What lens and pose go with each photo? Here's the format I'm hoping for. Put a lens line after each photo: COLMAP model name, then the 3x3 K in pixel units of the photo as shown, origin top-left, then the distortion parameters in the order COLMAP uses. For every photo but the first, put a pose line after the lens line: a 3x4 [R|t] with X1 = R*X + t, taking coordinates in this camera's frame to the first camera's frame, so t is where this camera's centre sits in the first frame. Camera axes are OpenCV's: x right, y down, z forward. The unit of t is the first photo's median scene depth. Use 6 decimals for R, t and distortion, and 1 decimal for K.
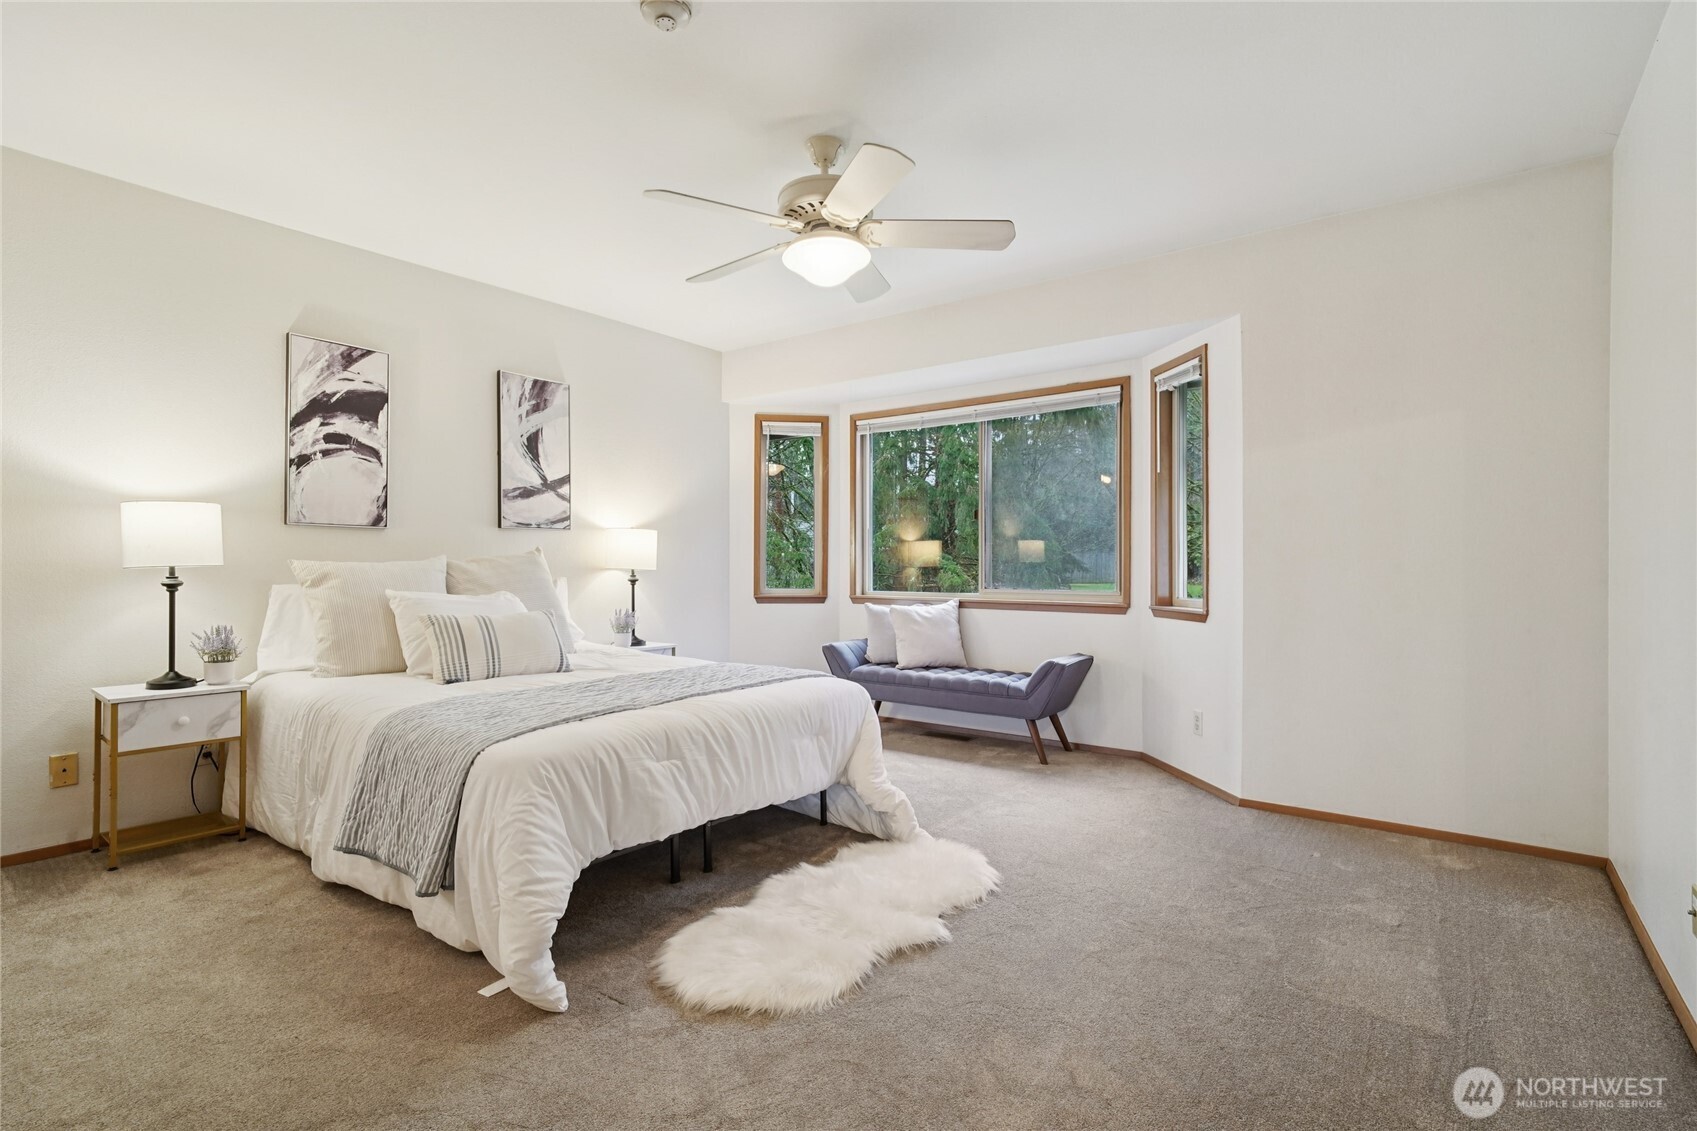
lens RADIAL K [[812.8, 0, 848.5], [0, 812.8, 565.5], [0, 0, 1]] dist [-0.000680, -0.000152]
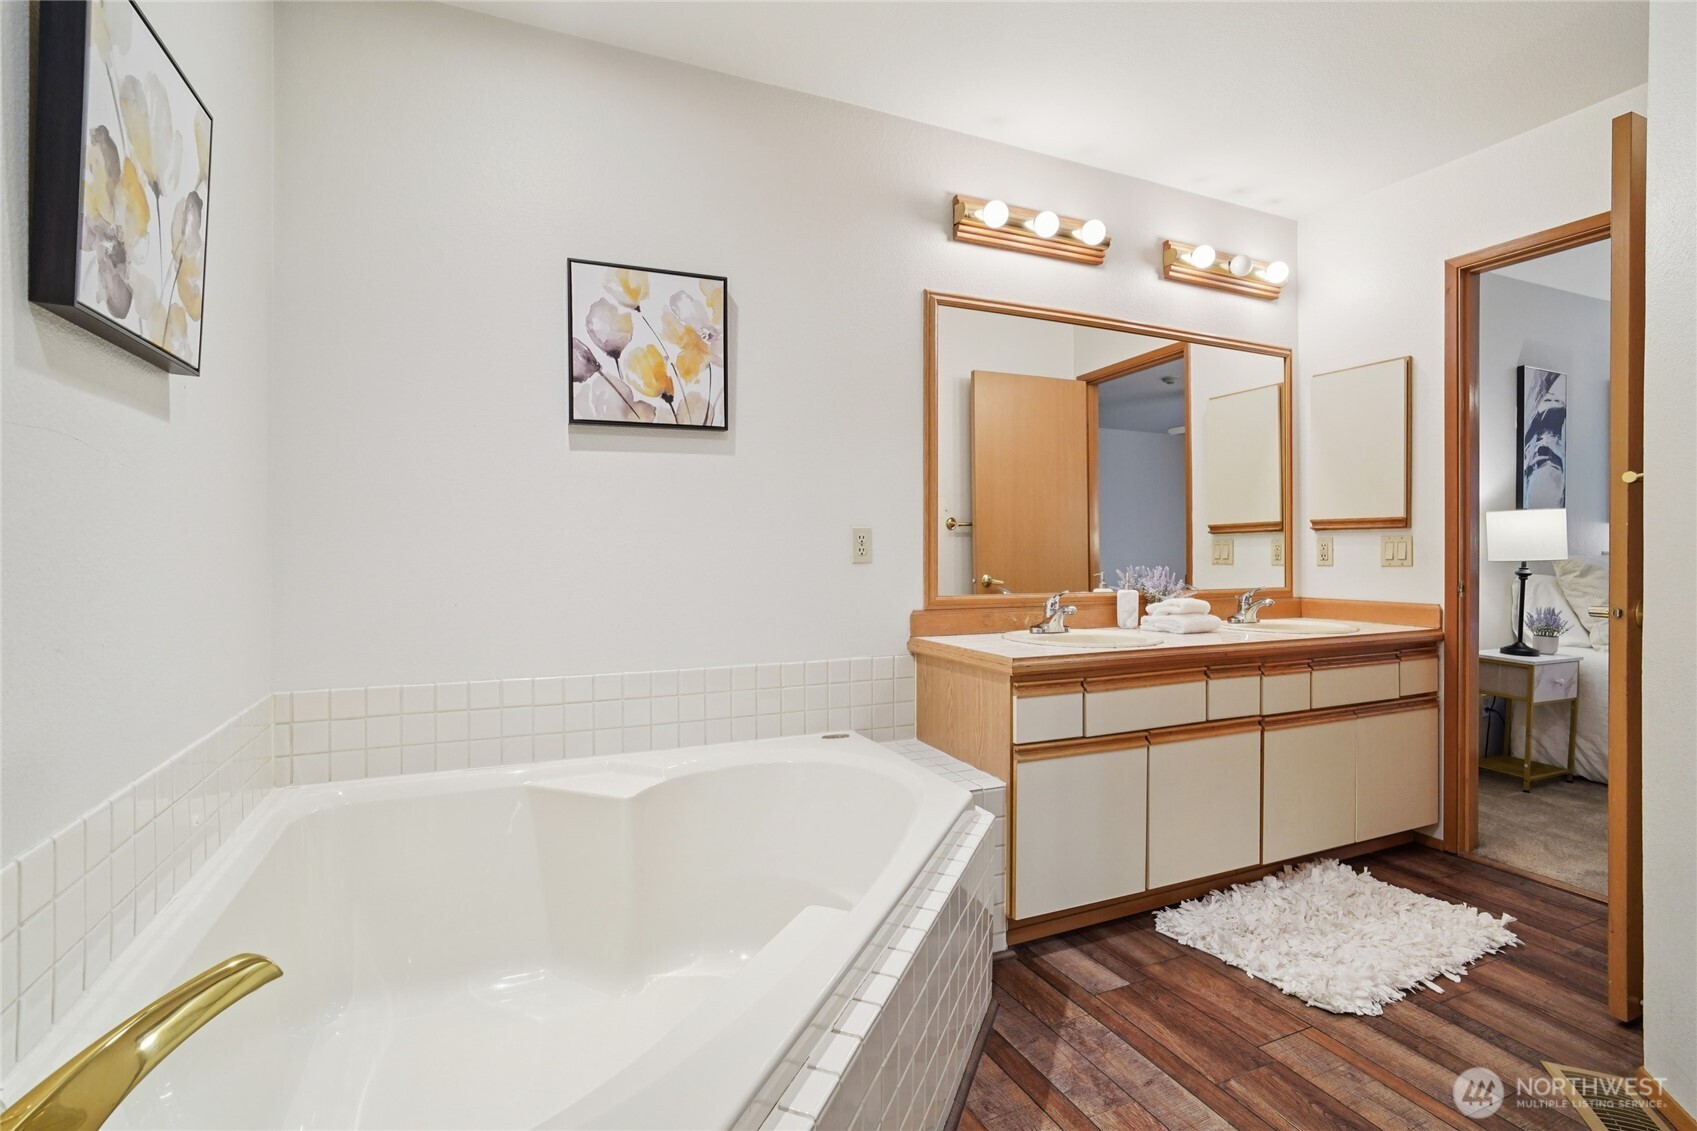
lens RADIAL K [[798.4, 0, 853.1], [0, 798.4, 548.9], [0, 0, 1]] dist [-0.011222, -0.000659]
pose [[0.878771, -0.000757, -0.477242, -0.928191], [-0.000119, 0.999998, -0.001806, -0.011312], [0.477243, 0.001644, 0.878770, -0.471649]]
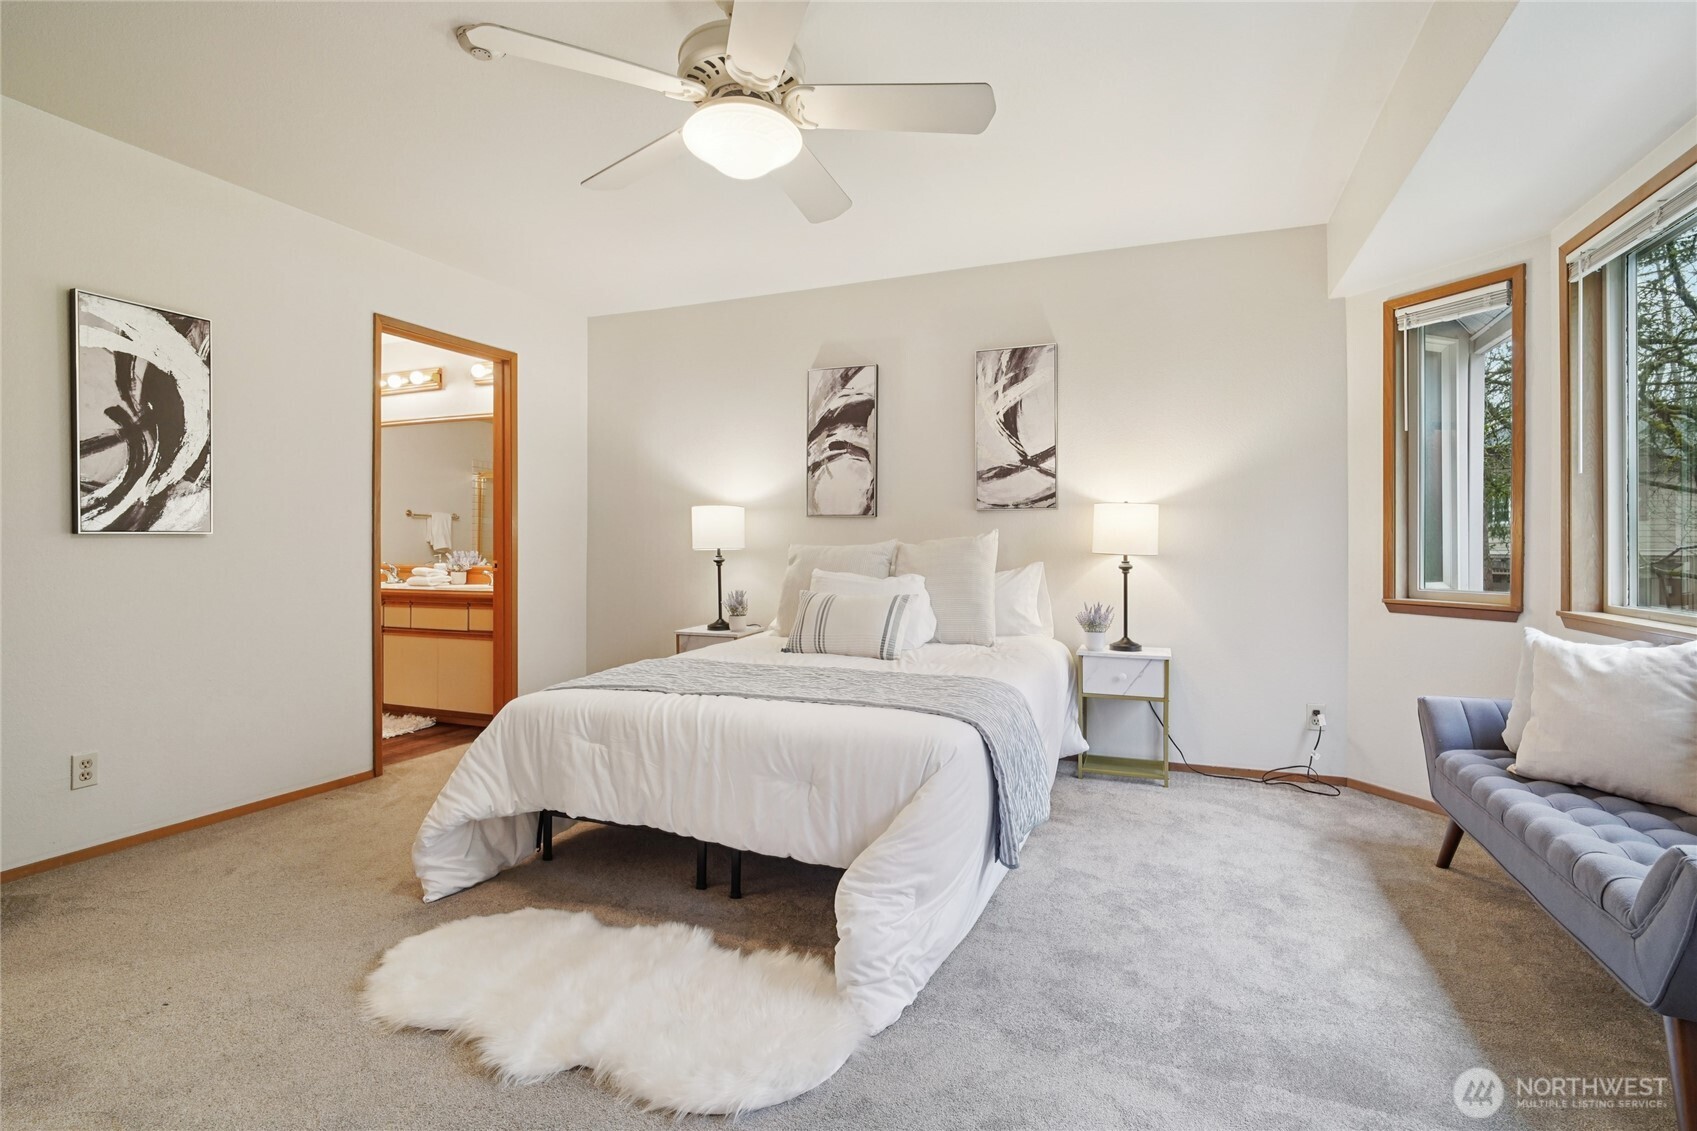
lens RADIAL K [[798.4, 0, 853.1], [0, 798.4, 548.9], [0, 0, 1]] dist [-0.011222, -0.000659]
pose [[0.269412, 0.000439, -0.963025, 0.519854], [-0.002101, 0.999998, -0.000132, 0.000308], [0.963023, 0.002059, 0.269412, 0.671971]]
